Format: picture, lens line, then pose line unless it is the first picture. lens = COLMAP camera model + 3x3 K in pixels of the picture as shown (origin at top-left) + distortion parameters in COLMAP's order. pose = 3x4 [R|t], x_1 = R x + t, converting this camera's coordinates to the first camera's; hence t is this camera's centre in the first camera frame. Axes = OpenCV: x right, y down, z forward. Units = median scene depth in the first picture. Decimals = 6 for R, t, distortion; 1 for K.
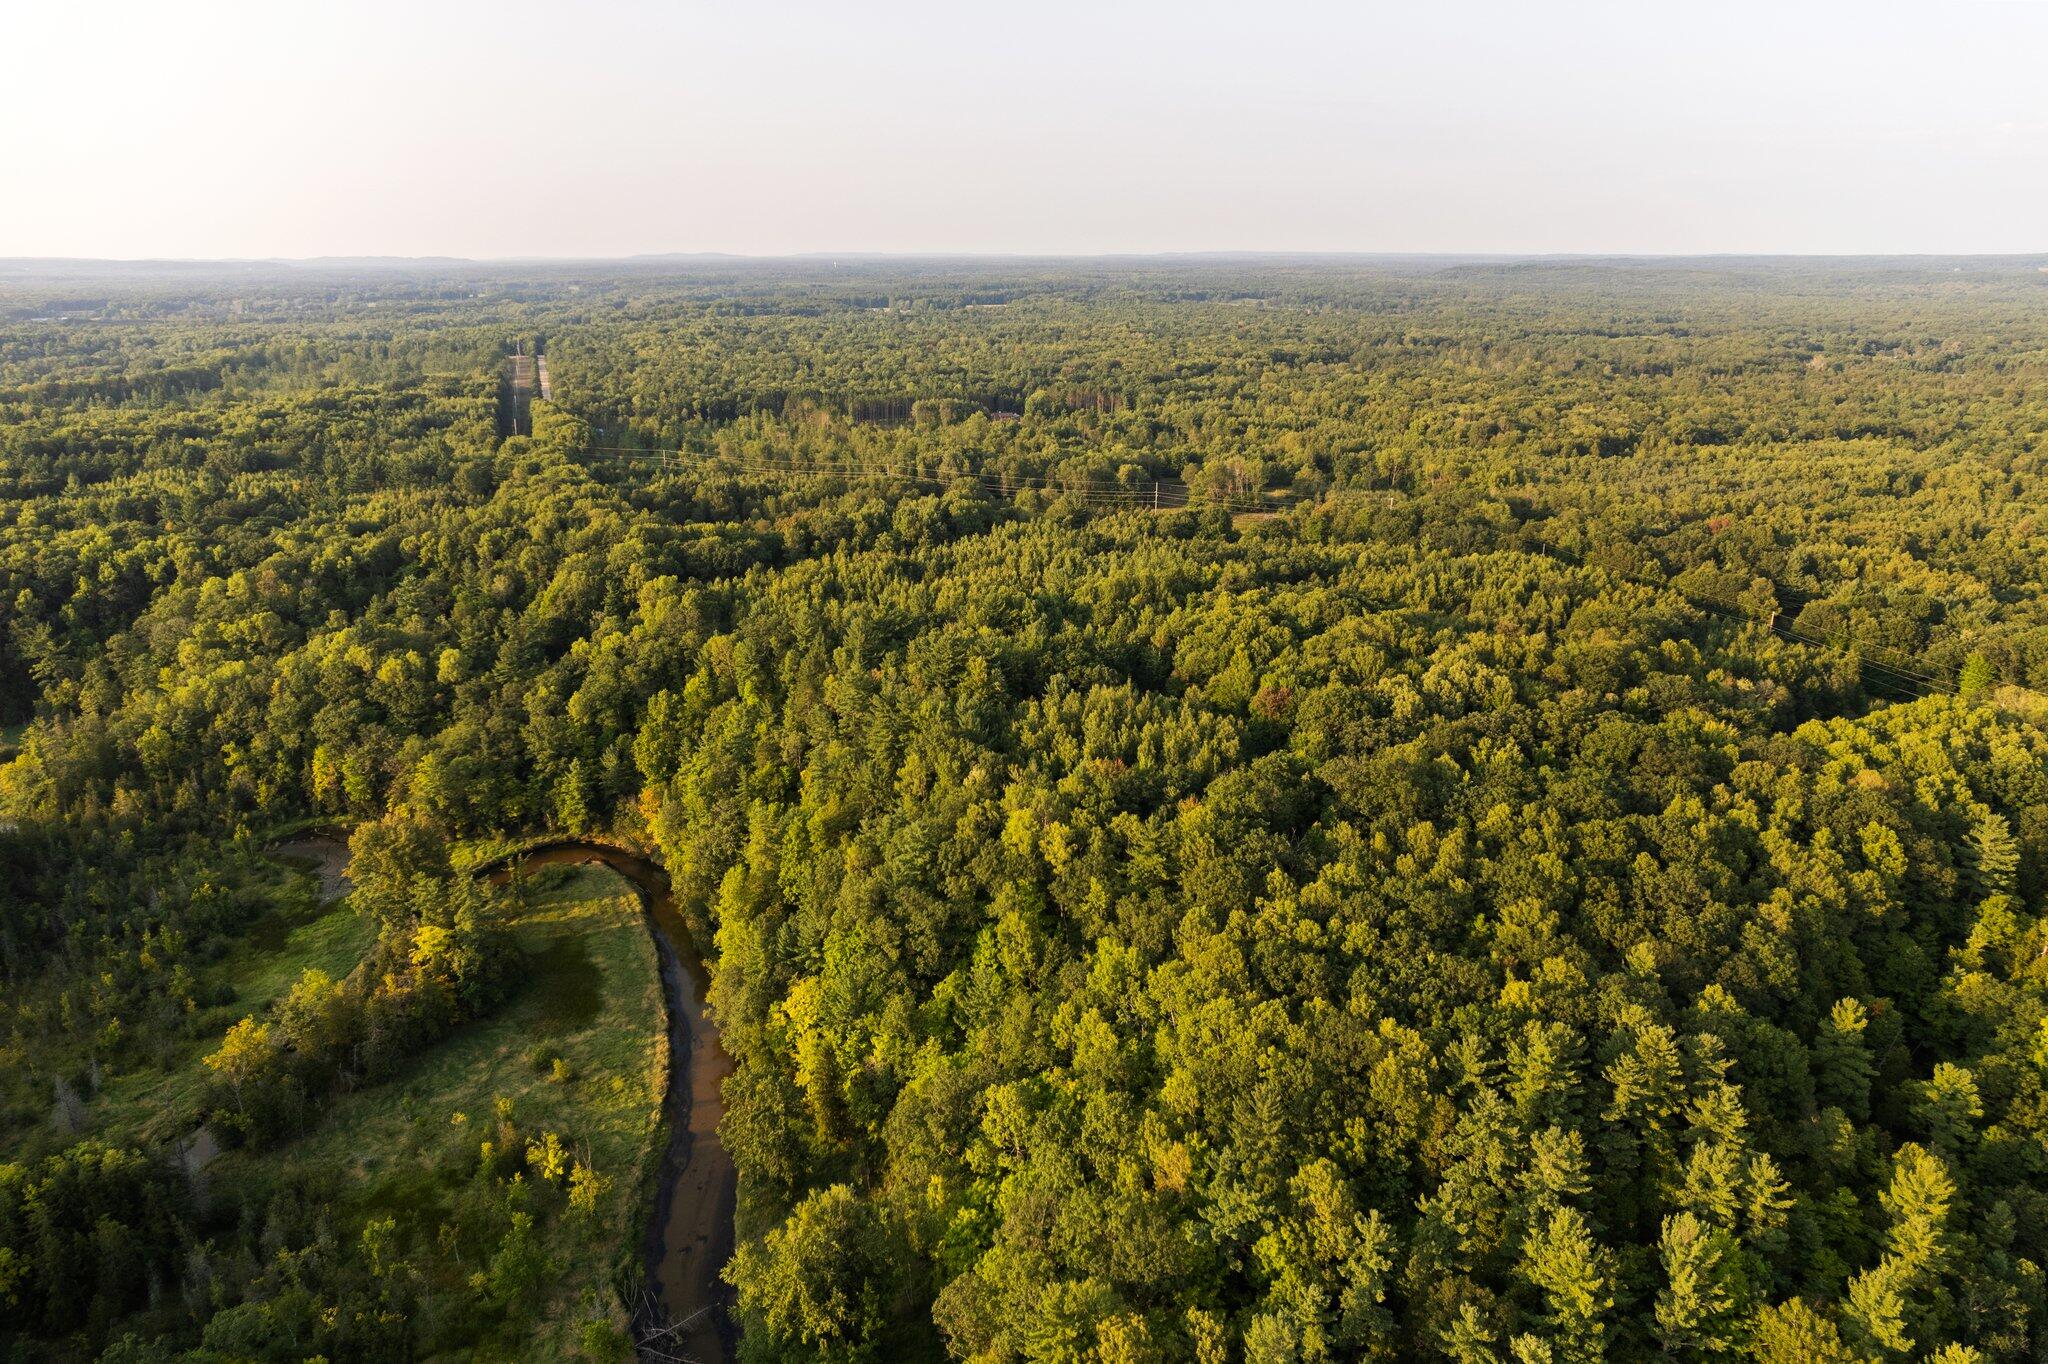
lens RADIAL K [[1294.8, 0, 1024.0], [0, 1294.8, 682.0], [0, 0, 1]] dist [-0.069070, 0.057232]
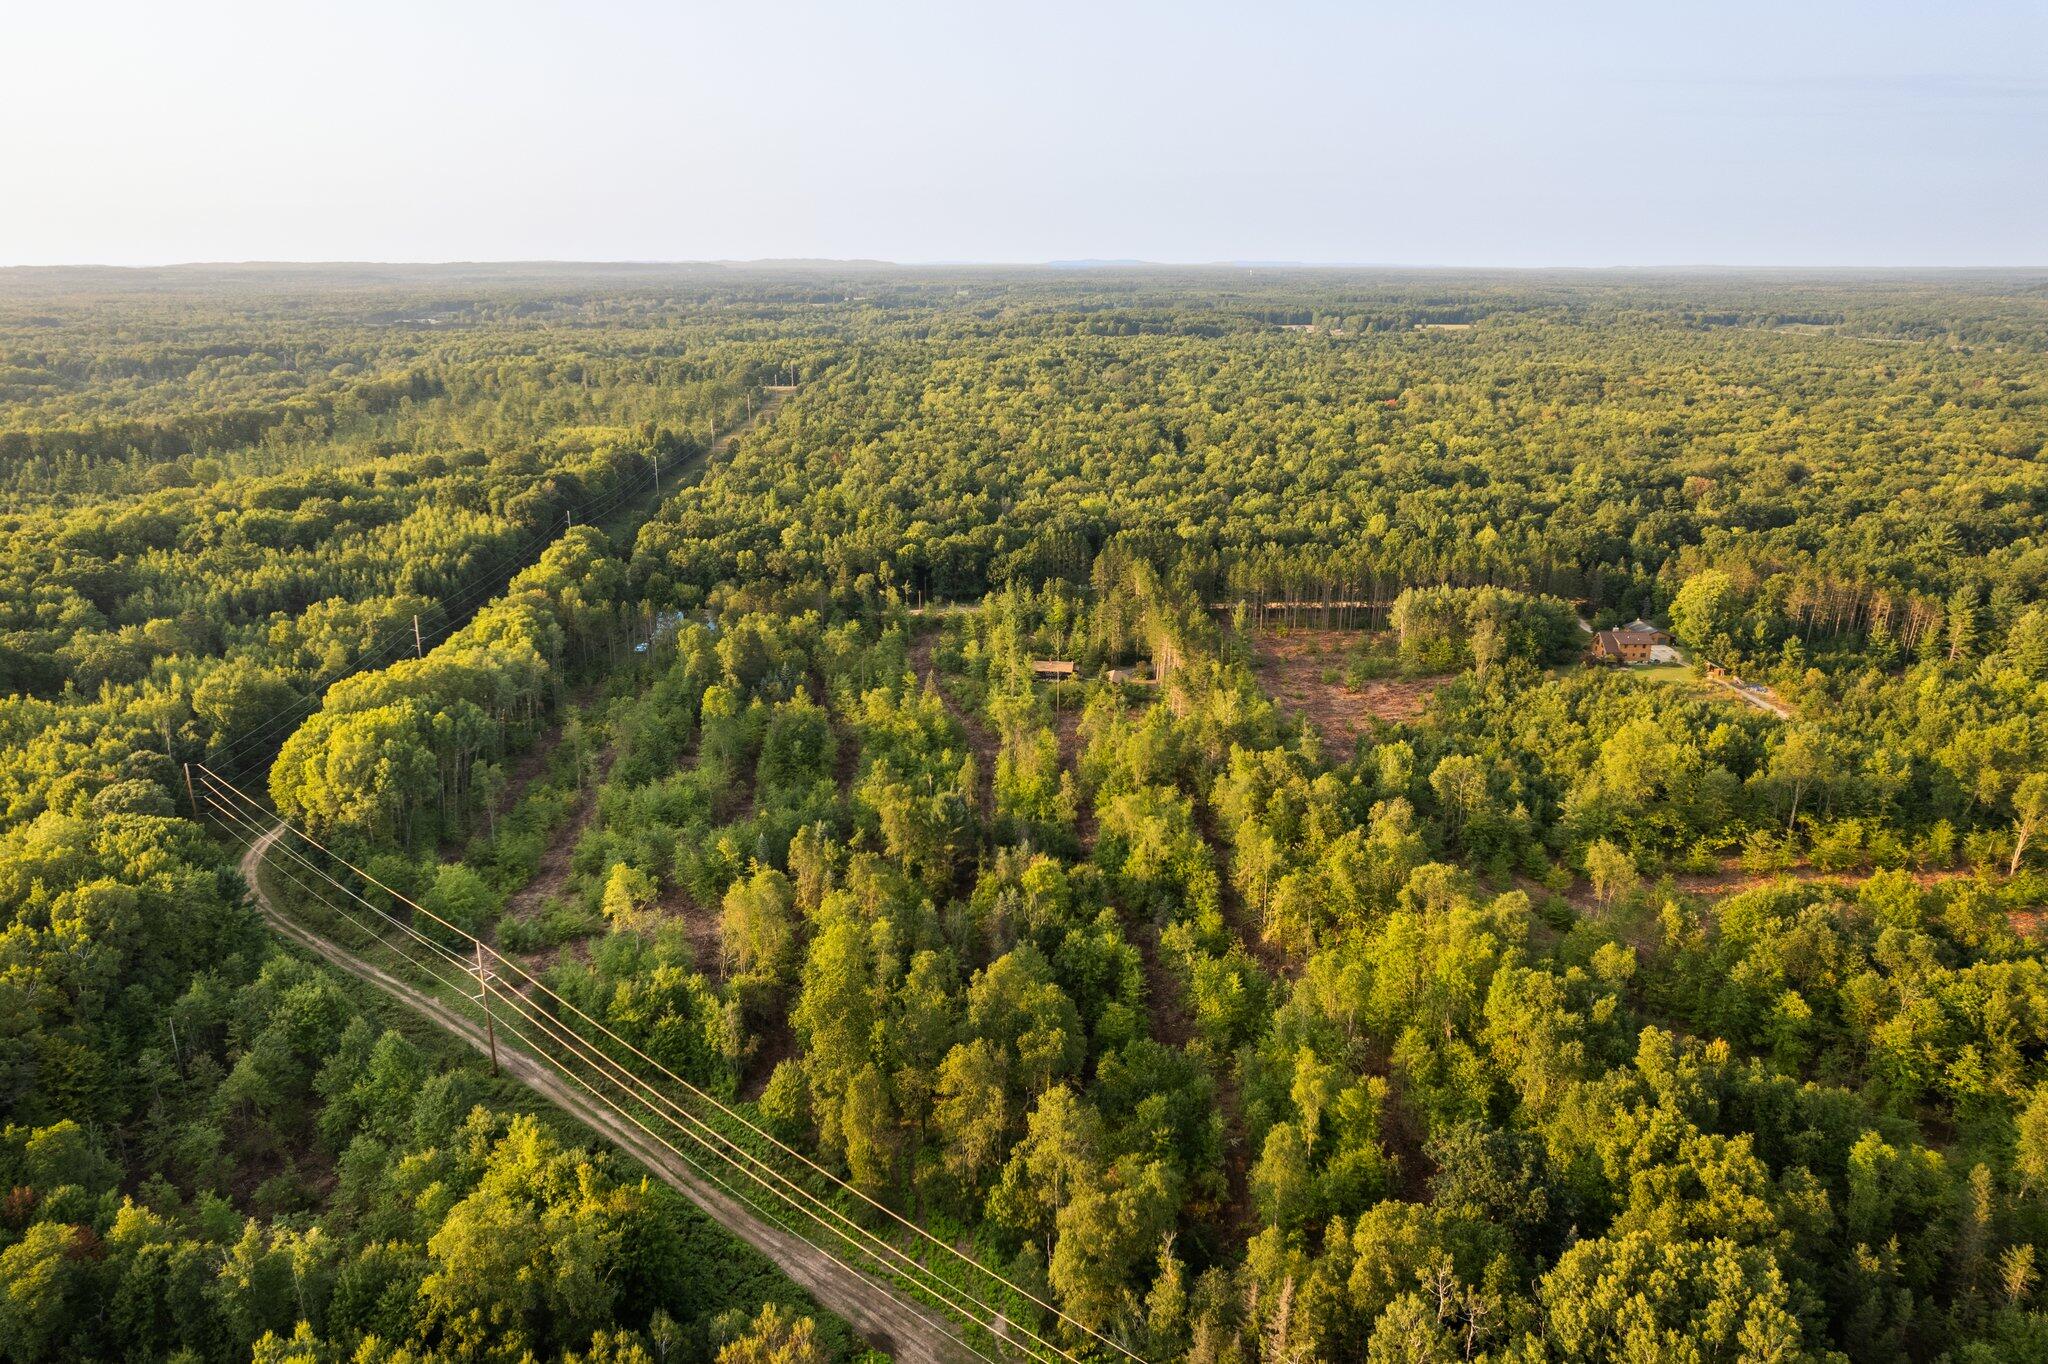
lens RADIAL K [[1294.8, 0, 1024.0], [0, 1294.8, 682.0], [0, 0, 1]] dist [-0.069070, 0.057232]
pose [[0.953362, 0.096375, -0.286031, -0.032245], [-0.098155, 0.995138, 0.008141, -0.073803], [0.285424, 0.020314, 0.958186, 0.235584]]
